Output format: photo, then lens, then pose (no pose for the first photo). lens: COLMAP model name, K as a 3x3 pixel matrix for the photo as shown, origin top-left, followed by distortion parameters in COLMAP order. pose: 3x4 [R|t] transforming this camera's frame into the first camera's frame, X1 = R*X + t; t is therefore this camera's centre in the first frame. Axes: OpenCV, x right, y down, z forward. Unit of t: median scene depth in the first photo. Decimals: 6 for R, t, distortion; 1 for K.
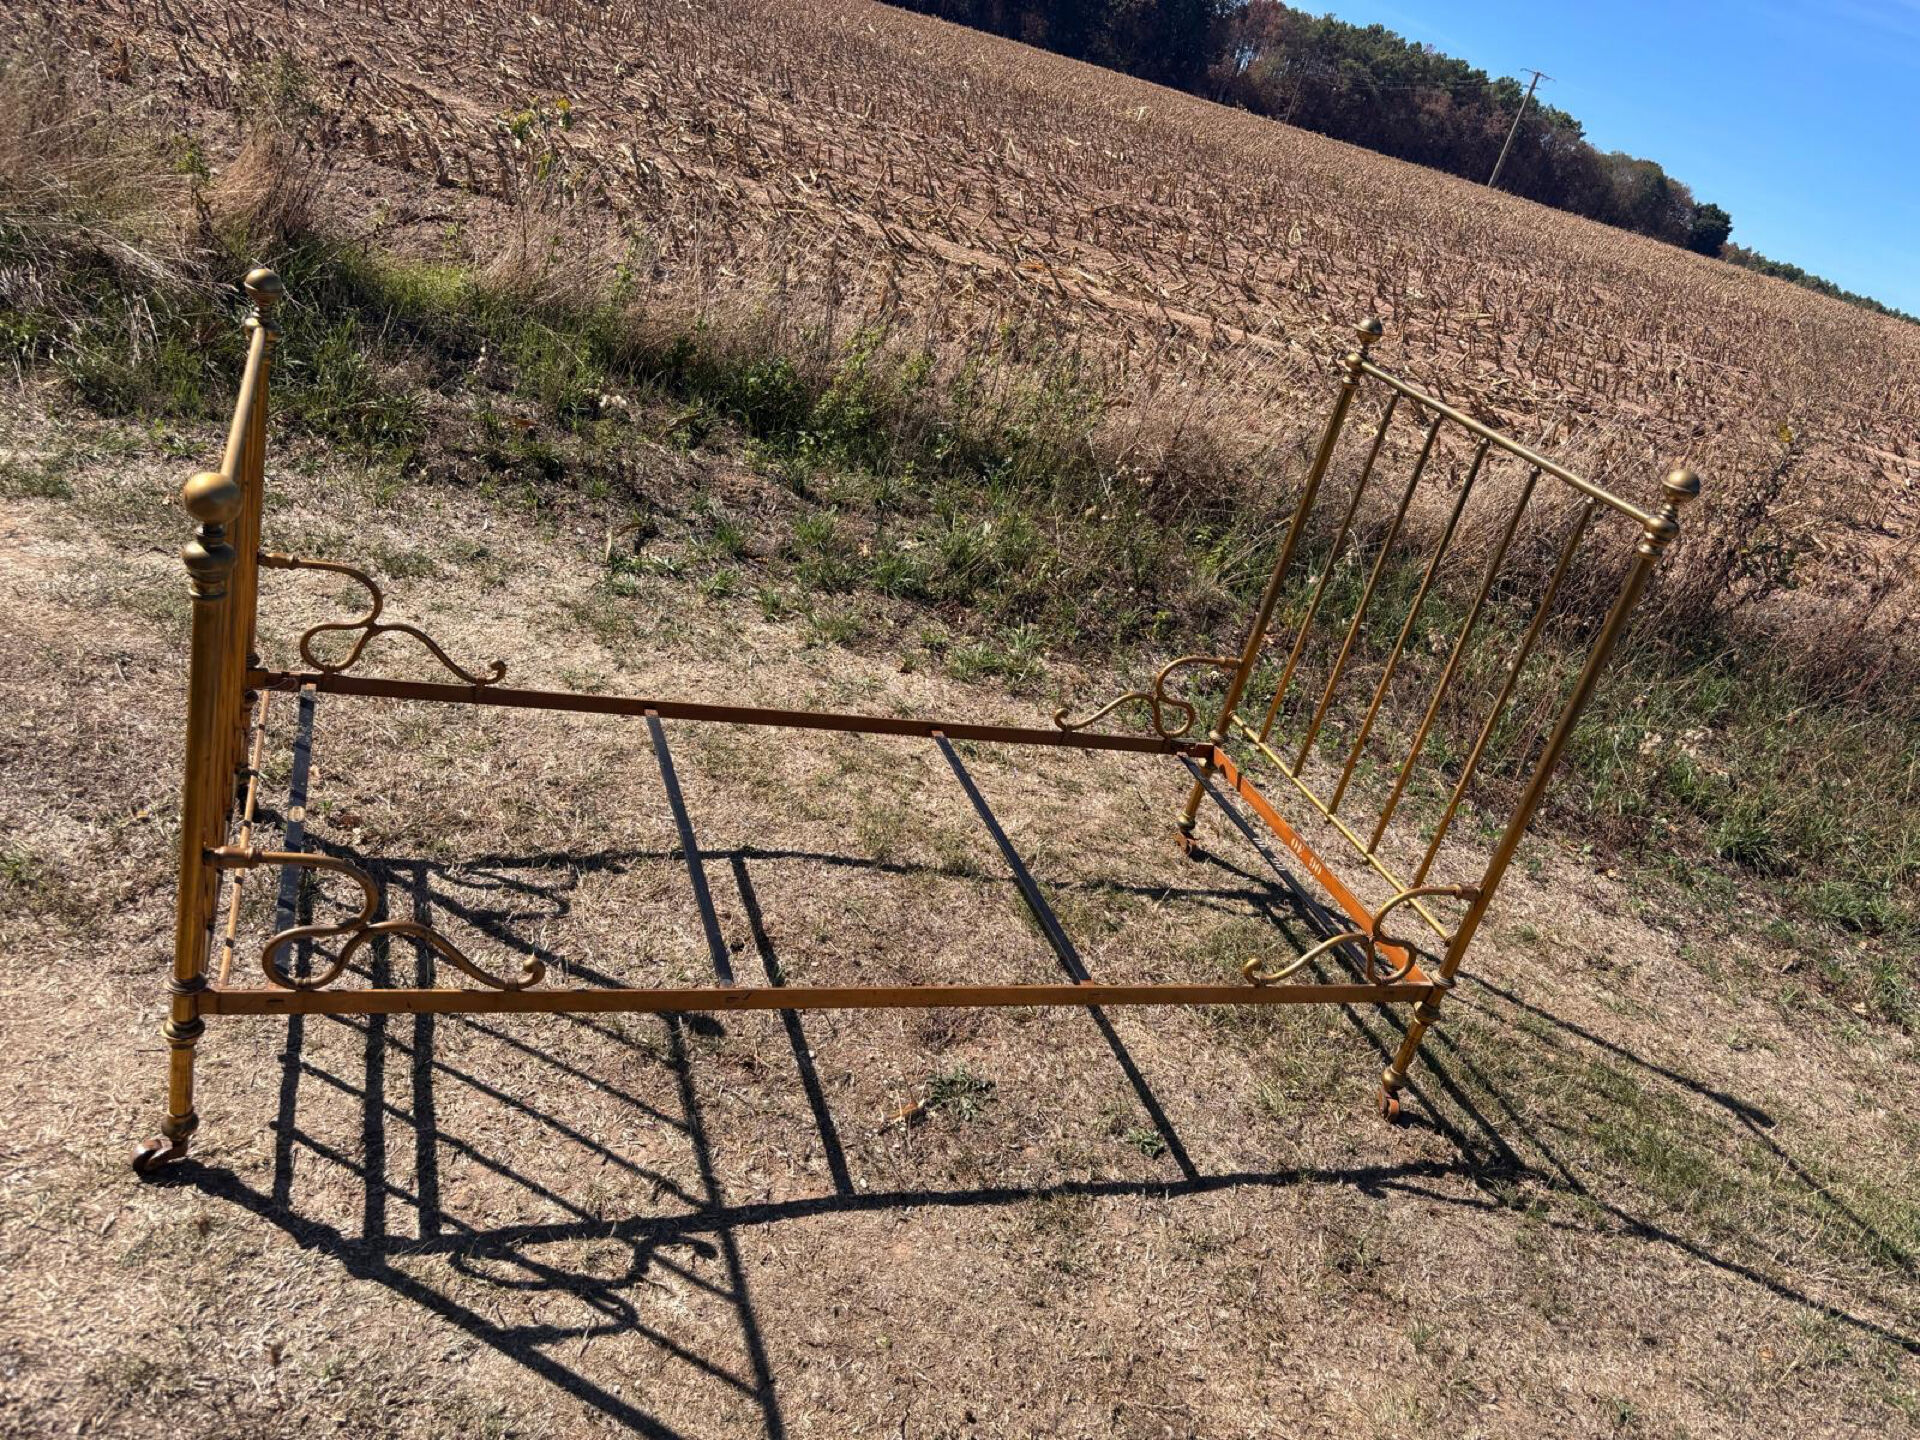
lens RADIAL K [[1465.3, 0, 972.5], [0, 1465.3, 718.7], [0, 0, 1]] dist [0.040081, -0.043773]
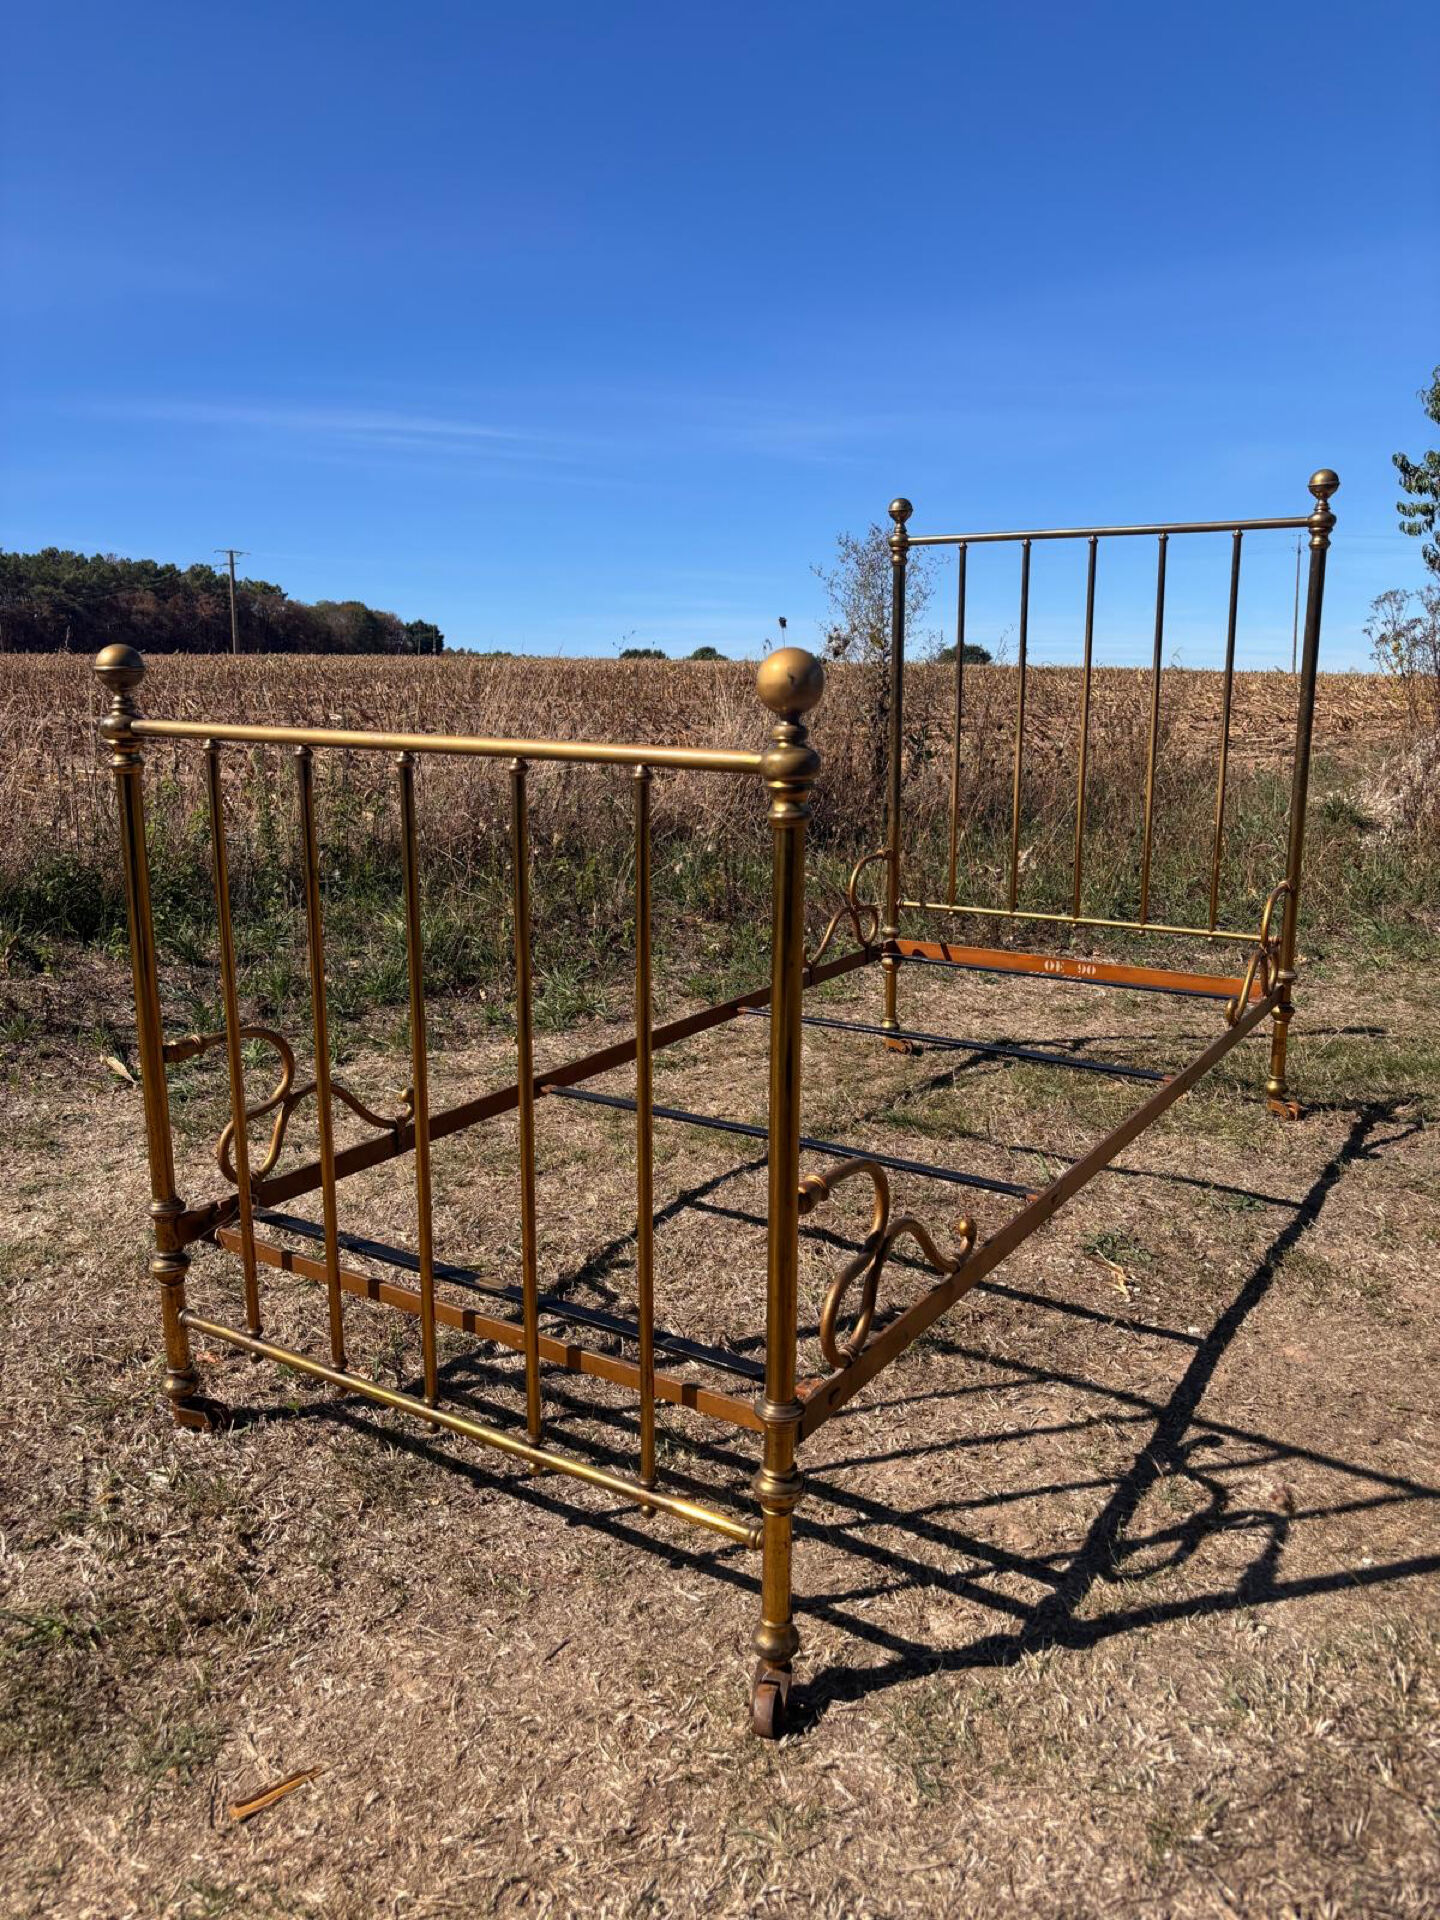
lens RADIAL K [[1465.3, 0, 709.0], [0, 1465.3, 943.0], [0, 0, 1]] dist [0.040081, -0.043773]
pose [[0.764302, -0.376399, 0.523609, -0.603102], [0.455160, 0.890071, -0.024556, -0.016755], [-0.456806, 0.257094, 0.851605, 0.241154]]
